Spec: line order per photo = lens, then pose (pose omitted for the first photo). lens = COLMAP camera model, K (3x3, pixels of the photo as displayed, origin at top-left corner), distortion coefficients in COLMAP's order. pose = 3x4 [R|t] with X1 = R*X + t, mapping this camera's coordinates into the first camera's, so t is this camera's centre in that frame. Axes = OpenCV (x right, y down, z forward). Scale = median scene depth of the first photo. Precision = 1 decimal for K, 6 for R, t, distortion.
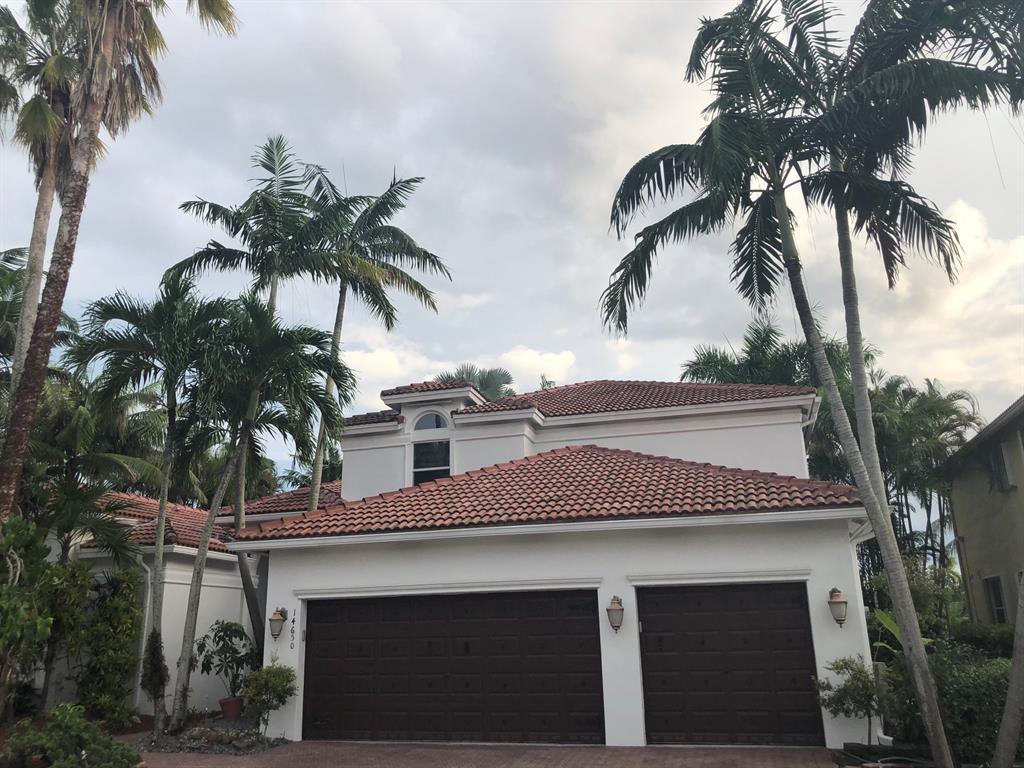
lens RADIAL K [[842.0, 0, 511.5], [0, 842.0, 360.3], [0, 0, 1]] dist [0.044762, -0.052213]
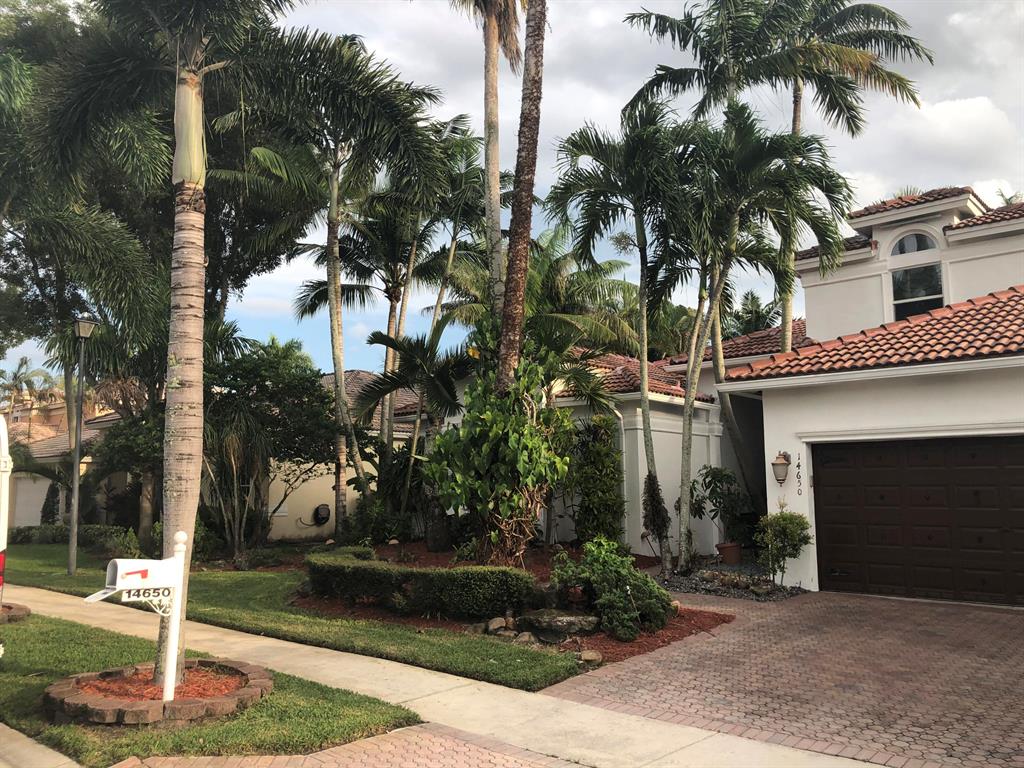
lens RADIAL K [[842.0, 0, 511.5], [0, 842.0, 360.3], [0, 0, 1]] dist [0.044762, -0.052213]
pose [[0.897160, -0.045817, -0.439324, -0.126899], [0.116623, 0.983883, 0.135551, 0.037168], [0.426033, -0.172846, 0.888043, 0.082564]]
